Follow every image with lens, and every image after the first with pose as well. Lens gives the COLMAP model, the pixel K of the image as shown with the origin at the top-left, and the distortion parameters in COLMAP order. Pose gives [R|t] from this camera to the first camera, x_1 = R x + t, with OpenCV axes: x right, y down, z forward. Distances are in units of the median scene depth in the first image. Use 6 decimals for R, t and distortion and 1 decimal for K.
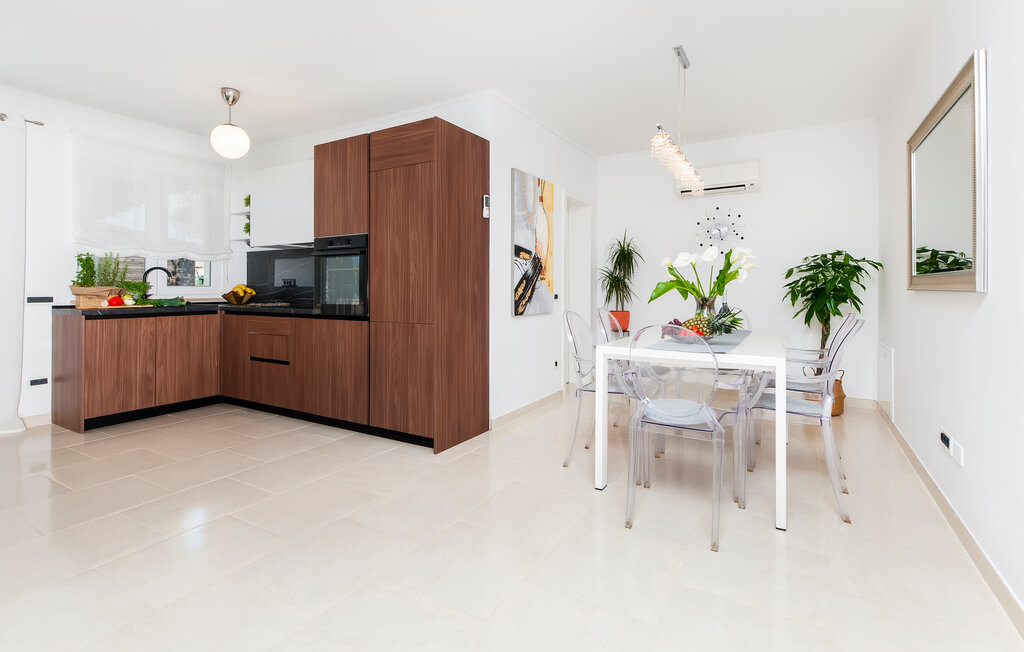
lens RADIAL K [[485.6, 0, 521.9], [0, 485.6, 282.7], [0, 0, 1]] dist [0.003649, 0.000264]
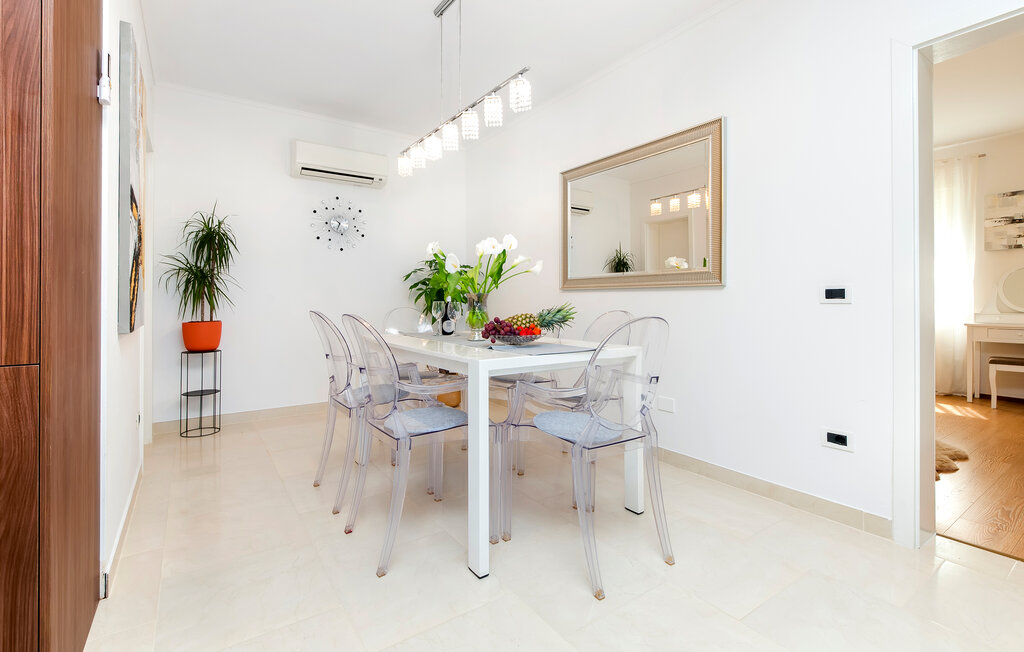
lens RADIAL K [[455.8, 0, 511.9], [0, 455.8, 298.0], [0, 0, 1]] dist [-0.000031, -0.000058]
pose [[0.432883, 0.003691, 0.901443, -0.251608], [-0.008283, 0.999966, -0.000117, 0.030524], [-0.901412, -0.007416, 0.432899, 0.458140]]
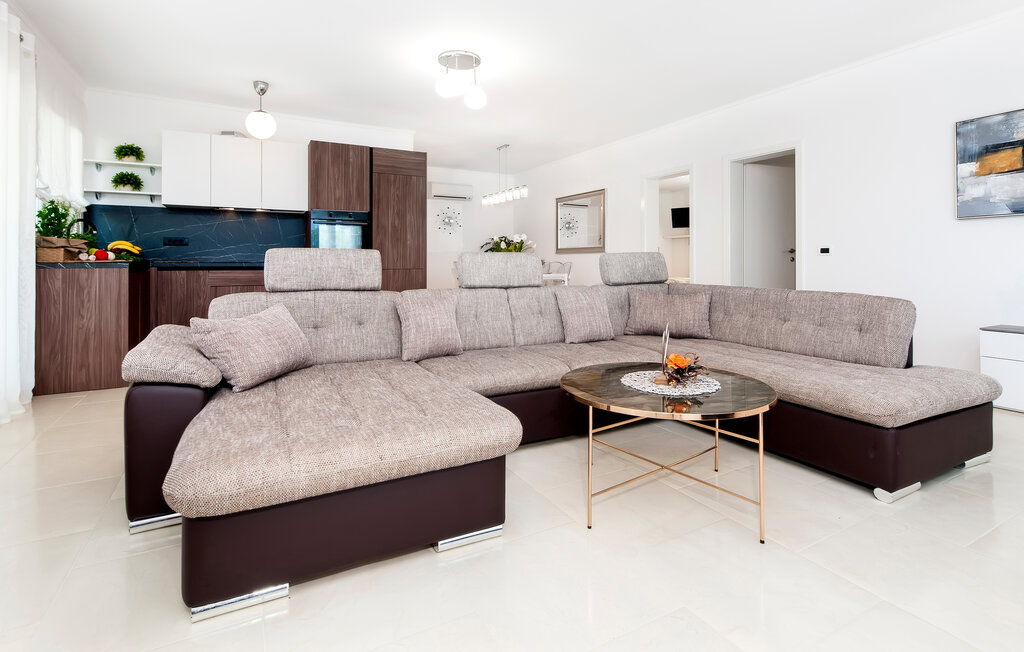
lens RADIAL K [[485.6, 0, 521.9], [0, 485.6, 282.7], [0, 0, 1]] dist [0.003649, 0.000264]
pose [[0.526902, -0.035486, 0.849185, -1.213655], [-0.011117, 0.998755, 0.048635, 0.036602], [-0.849854, -0.035066, 0.525851, -0.201773]]
